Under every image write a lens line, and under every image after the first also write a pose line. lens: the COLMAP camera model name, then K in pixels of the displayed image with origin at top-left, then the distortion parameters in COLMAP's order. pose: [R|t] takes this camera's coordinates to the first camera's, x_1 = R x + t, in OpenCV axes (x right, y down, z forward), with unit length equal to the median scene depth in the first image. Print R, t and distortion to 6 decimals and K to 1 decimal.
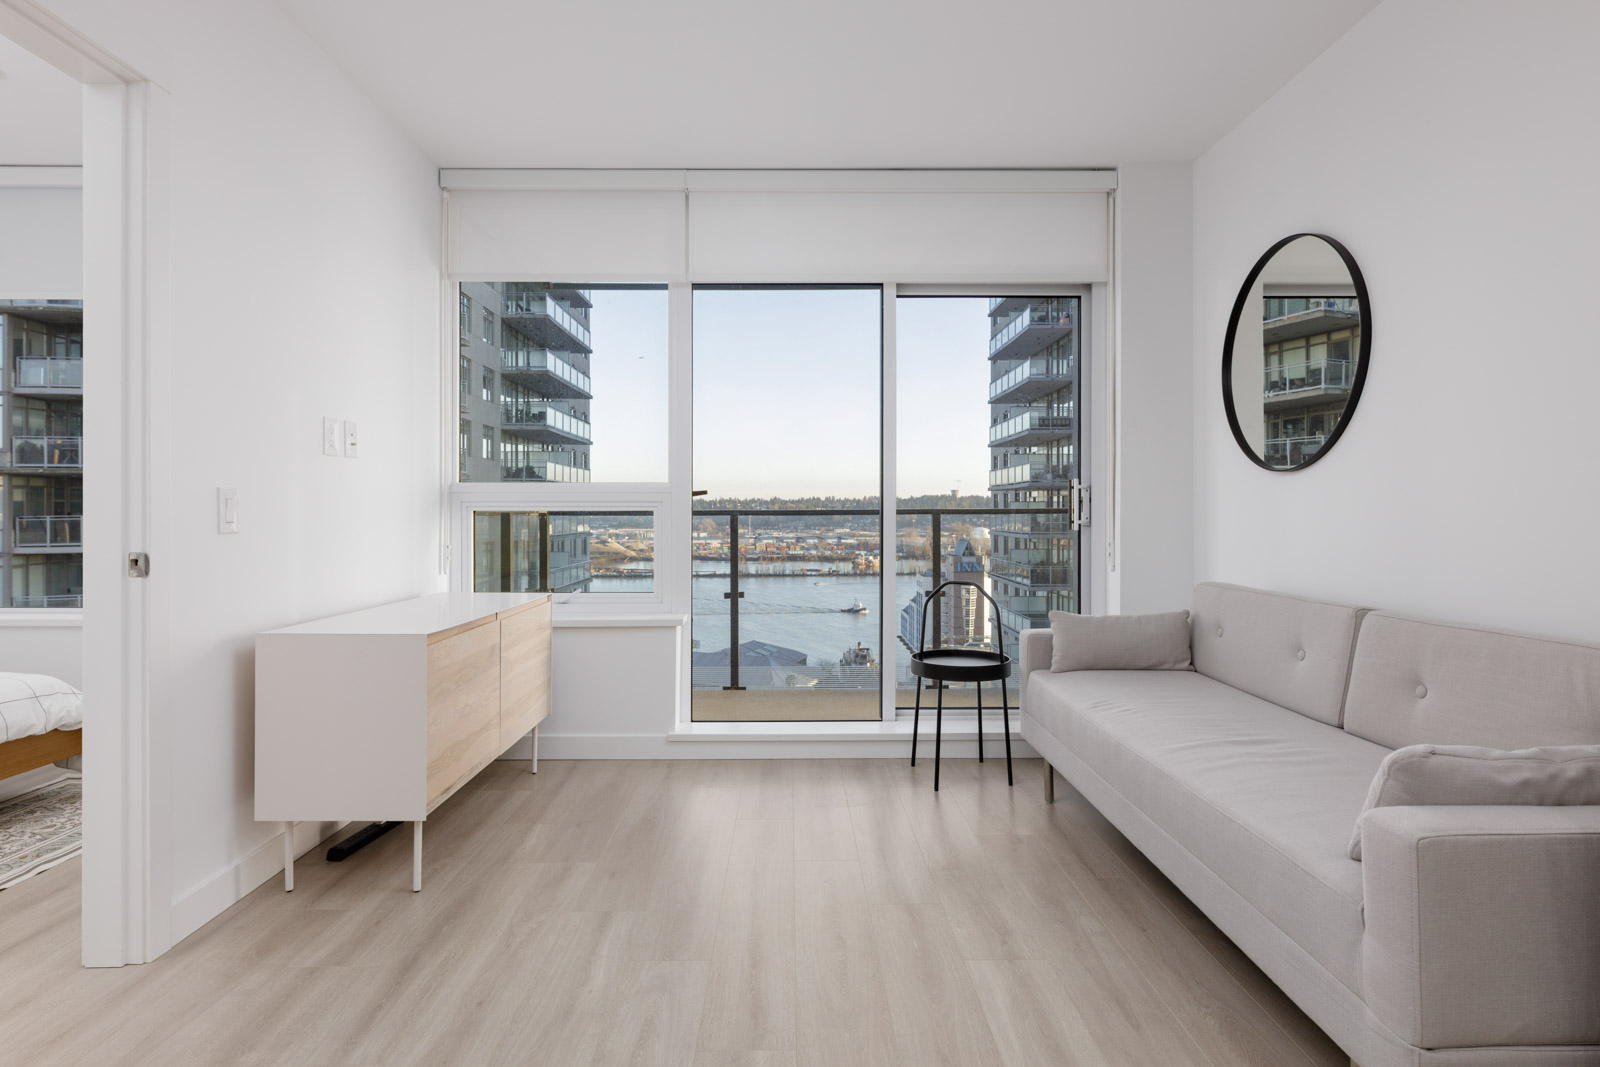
lens RADIAL K [[825.0, 0, 799.4], [0, 825.0, 511.7], [0, 0, 1]] dist [0.001064, 0.000056]
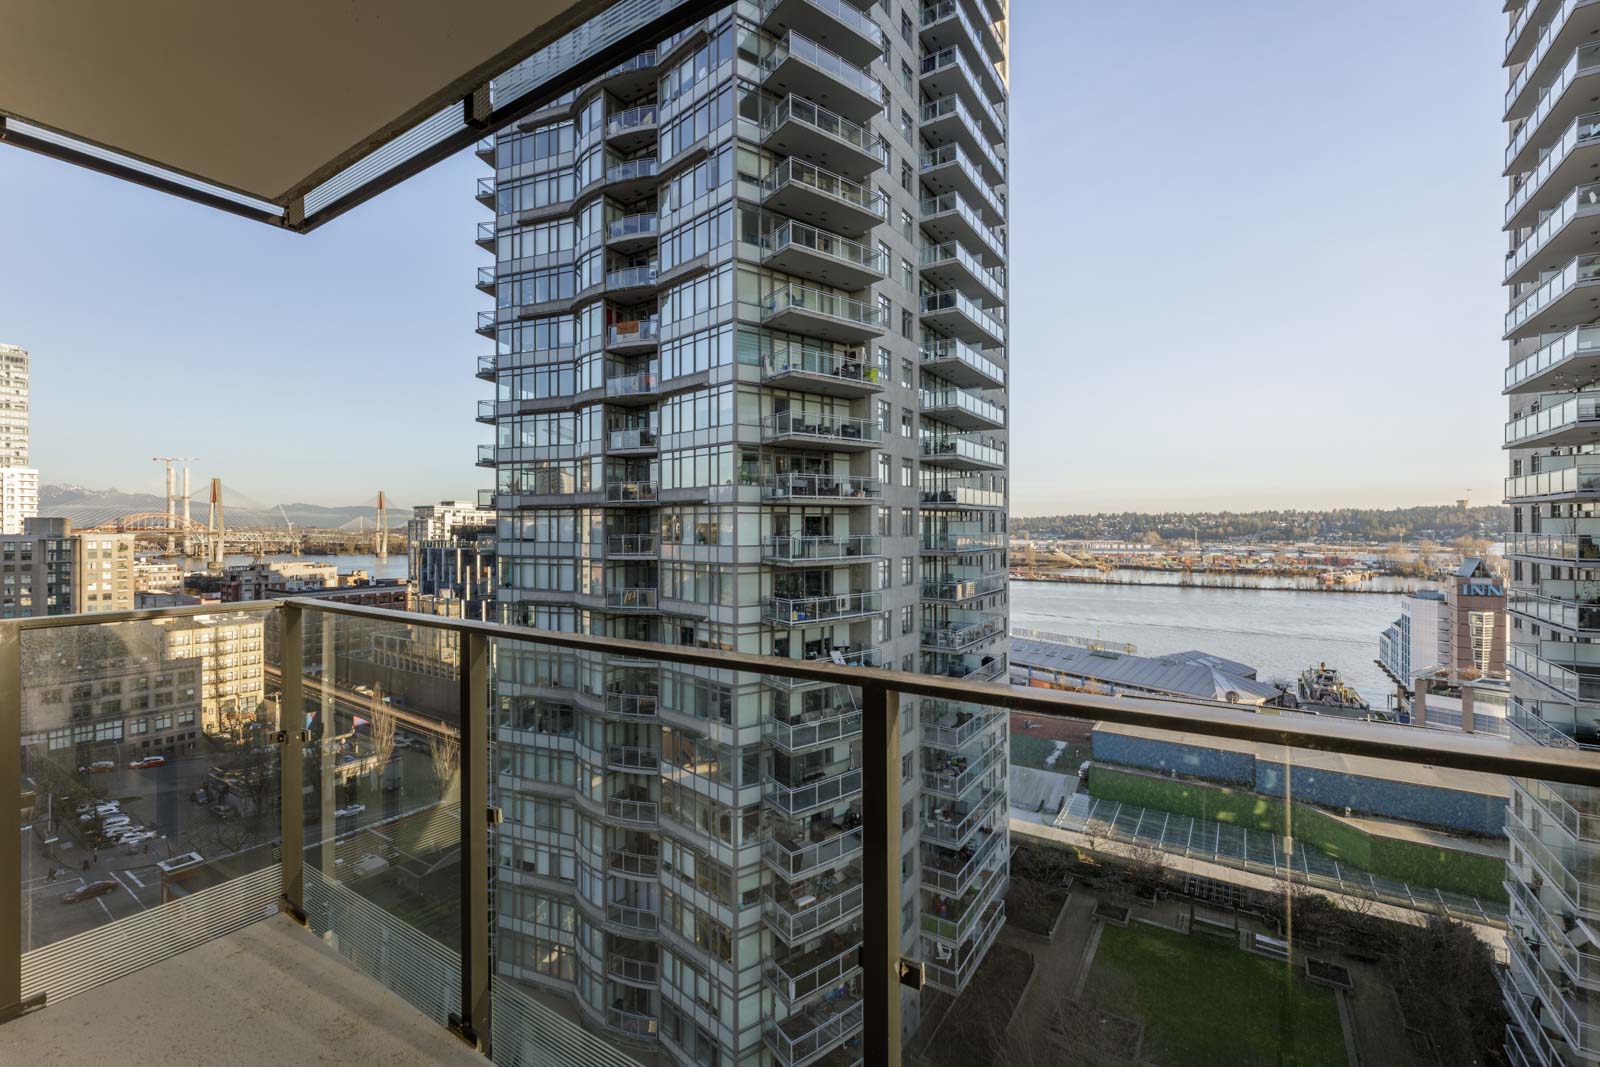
lens RADIAL K [[680.9, 0, 806.3], [0, 680.9, 526.9], [0, 0, 1]] dist [0.000924, -0.000051]
pose [[0.836201, -0.001061, -0.548423, 0.029189], [0.002102, 0.999997, 0.001270, -0.005876], [0.548420, -0.002215, 0.836200, 0.085748]]
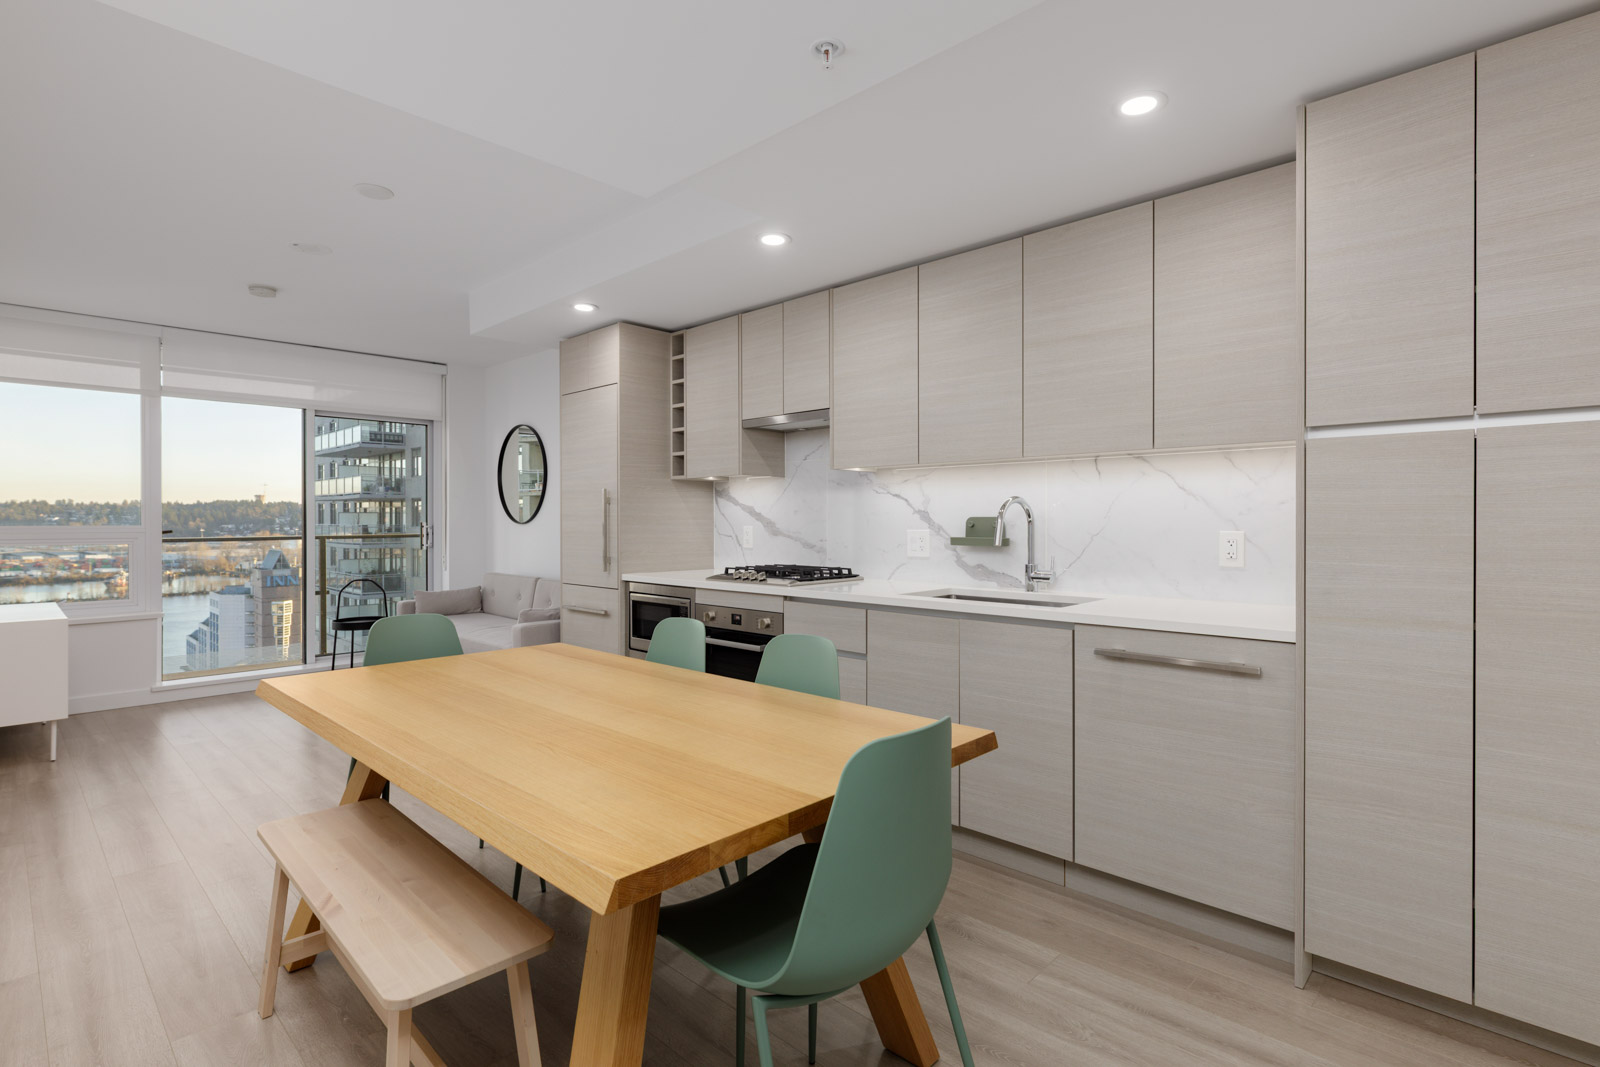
lens RADIAL K [[770.0, 0, 808.8], [0, 770.0, 525.7], [0, 0, 1]] dist [0.001922, -0.000013]
pose [[0.693179, -0.004009, 0.720754, -0.023760], [-0.001432, 0.999975, 0.006939, -0.003377], [-0.720764, -0.005842, 0.693156, -0.062146]]
